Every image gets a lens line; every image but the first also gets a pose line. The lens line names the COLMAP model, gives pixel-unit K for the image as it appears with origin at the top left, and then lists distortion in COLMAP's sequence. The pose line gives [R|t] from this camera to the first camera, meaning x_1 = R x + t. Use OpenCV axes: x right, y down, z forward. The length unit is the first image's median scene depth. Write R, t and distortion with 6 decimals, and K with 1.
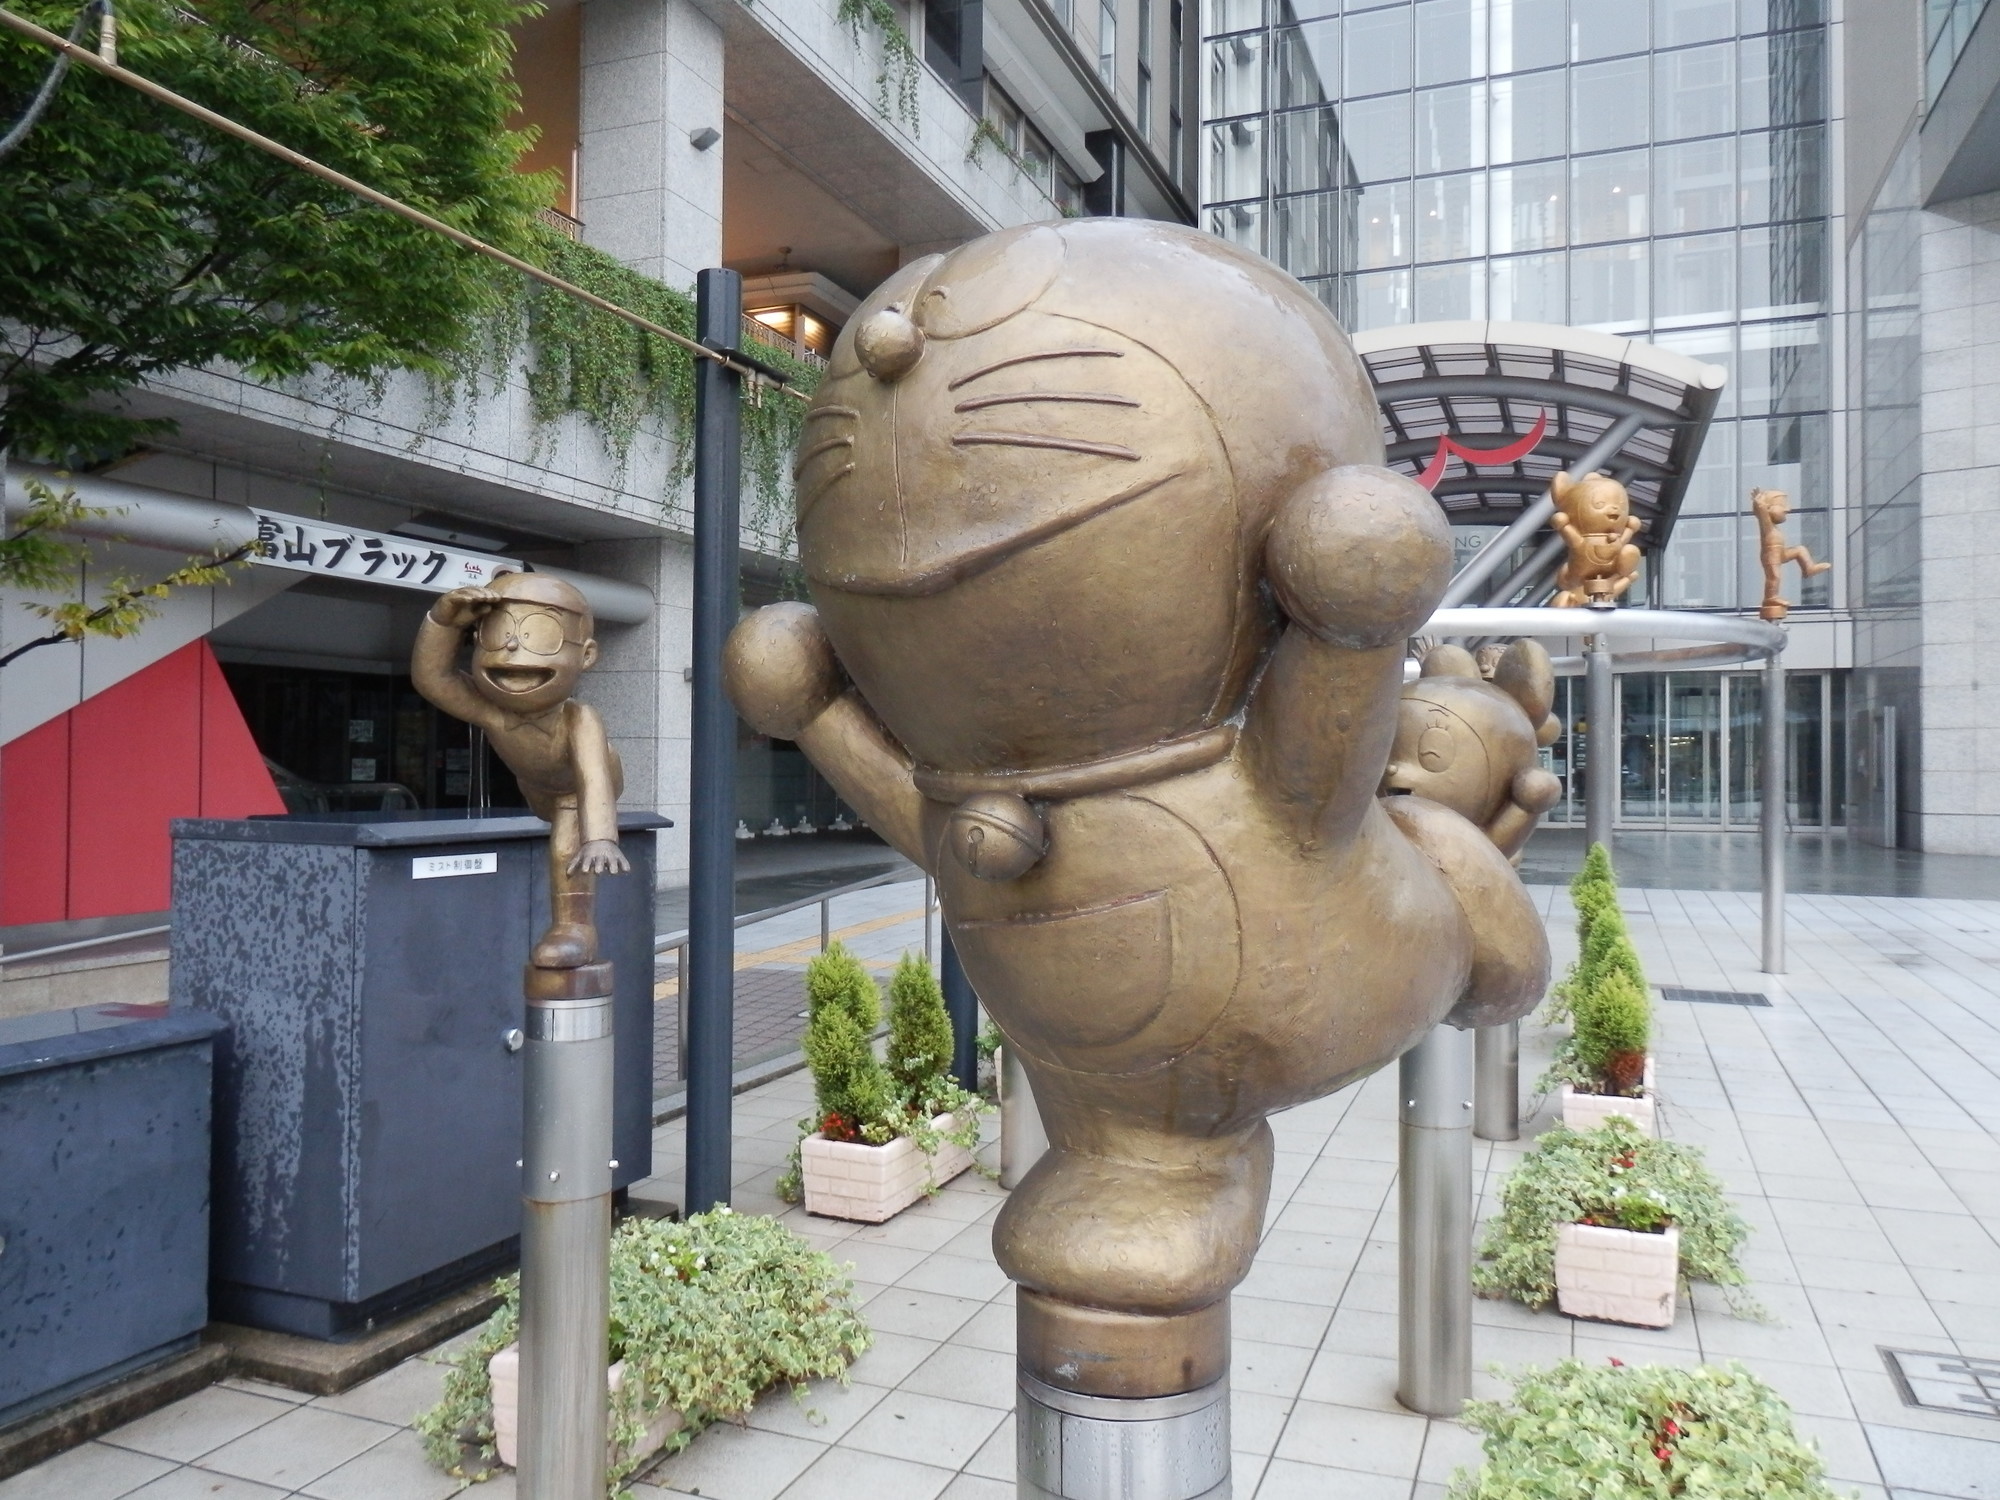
lens RADIAL K [[1477.6, 0, 1012.1], [0, 1477.6, 741.4], [0, 0, 1]] dist [0.005078, -0.001580]
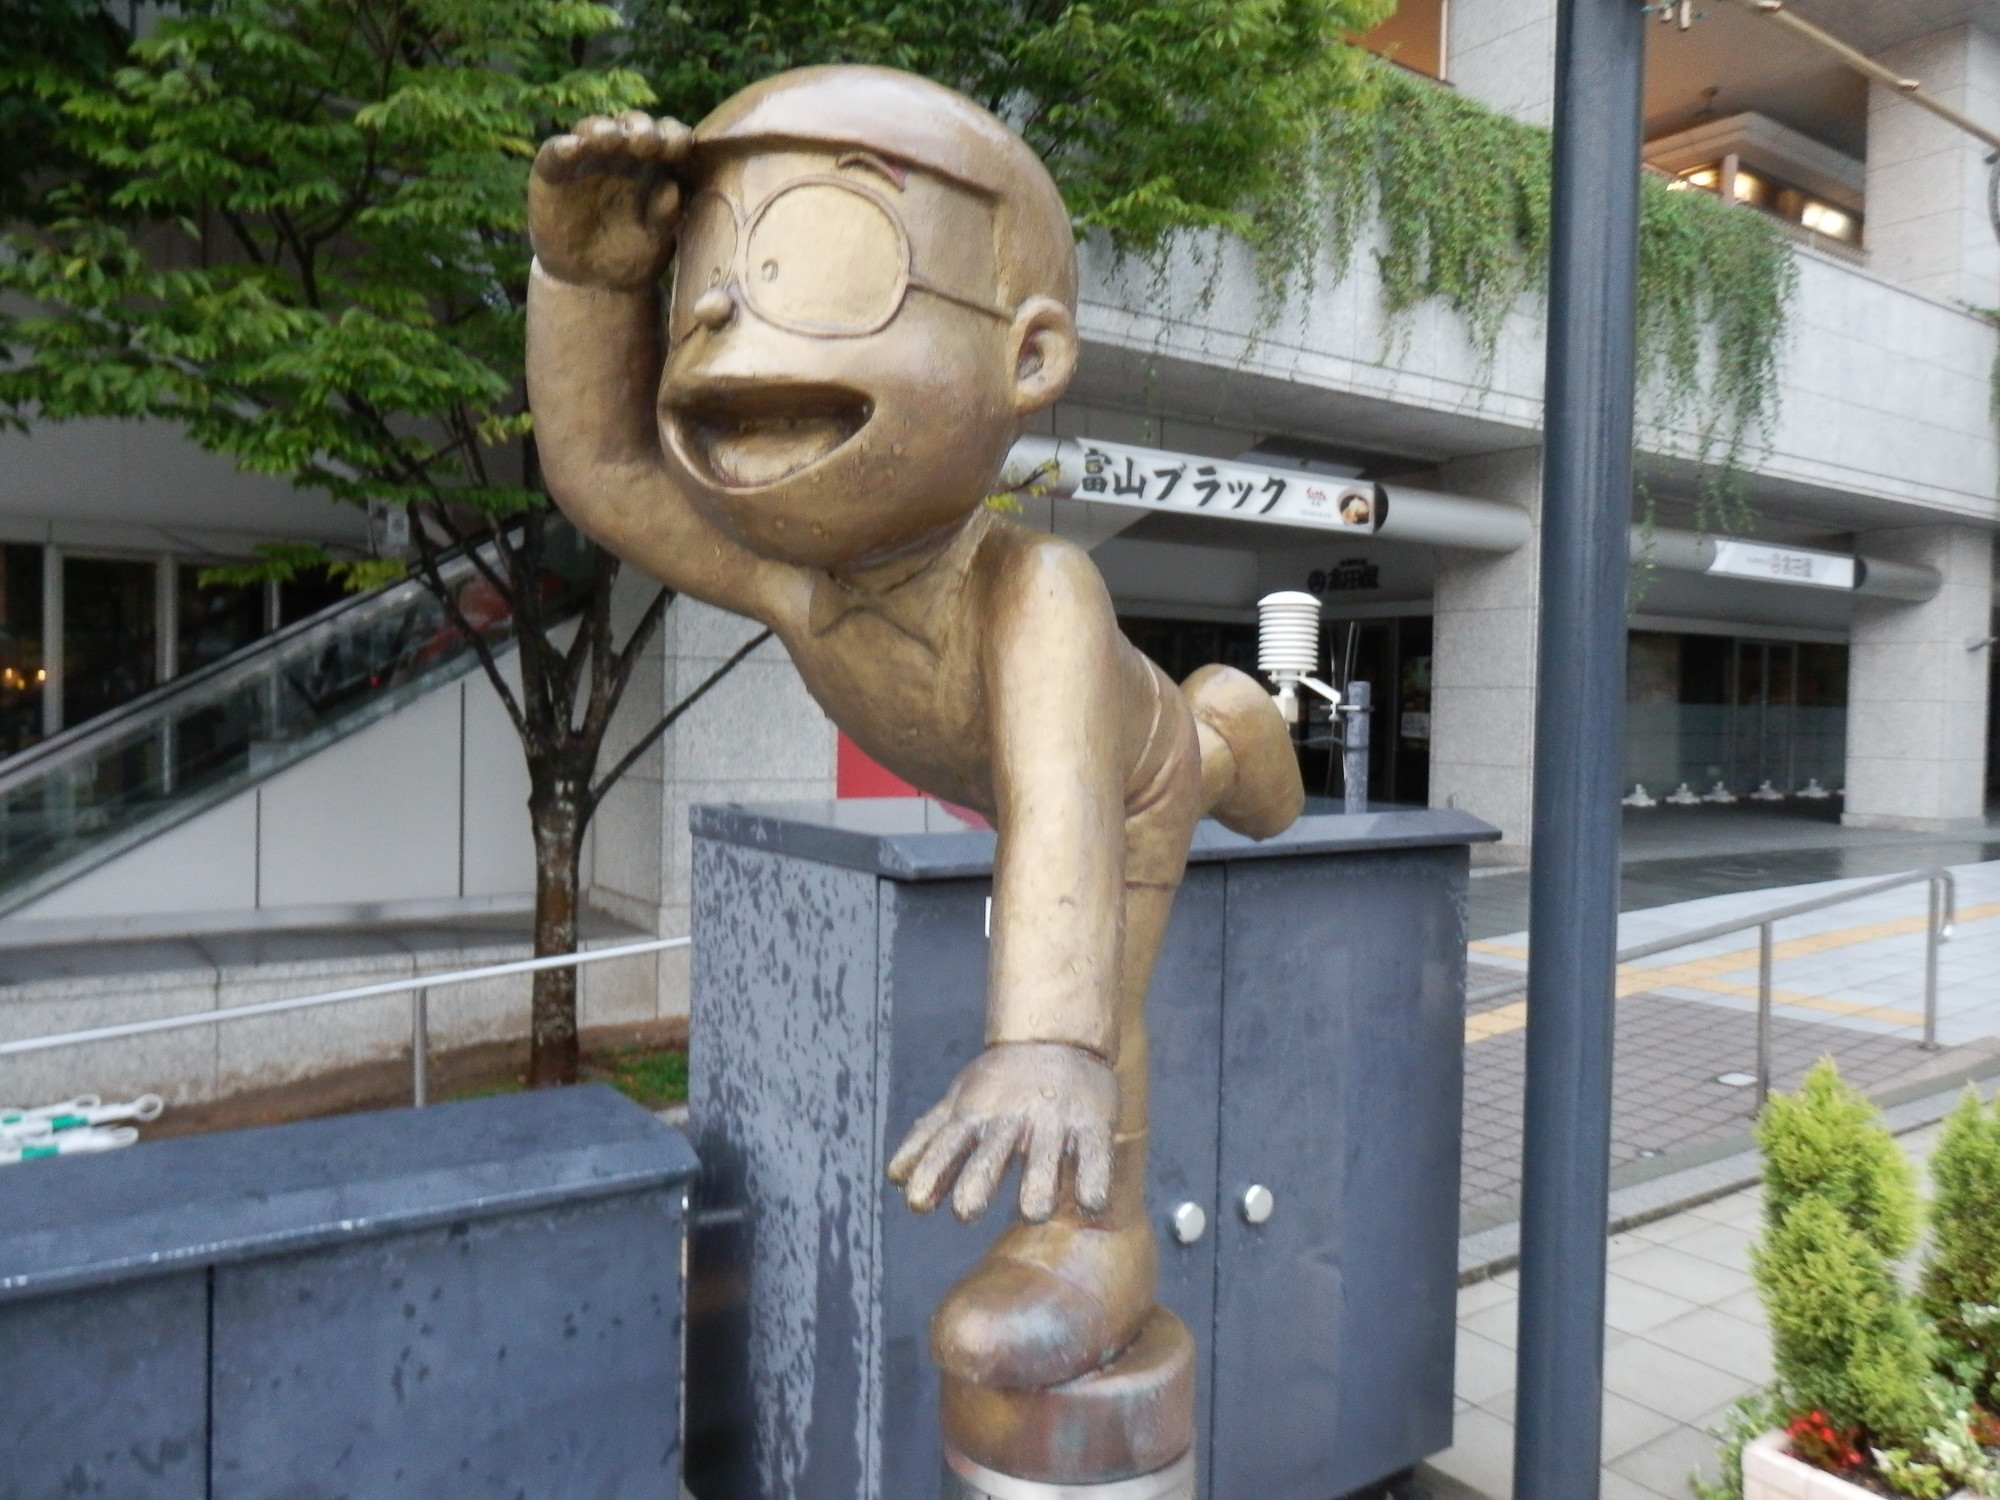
lens RADIAL K [[1477.6, 0, 1011.7], [0, 1477.6, 754.2], [0, 0, 1]] dist [0.005078, -0.001580]
pose [[0.834622, 0.022951, -0.550345, -0.031022], [-0.000300, 0.999150, 0.041213, 0.001142], [0.550824, -0.034232, 0.833919, 0.173703]]
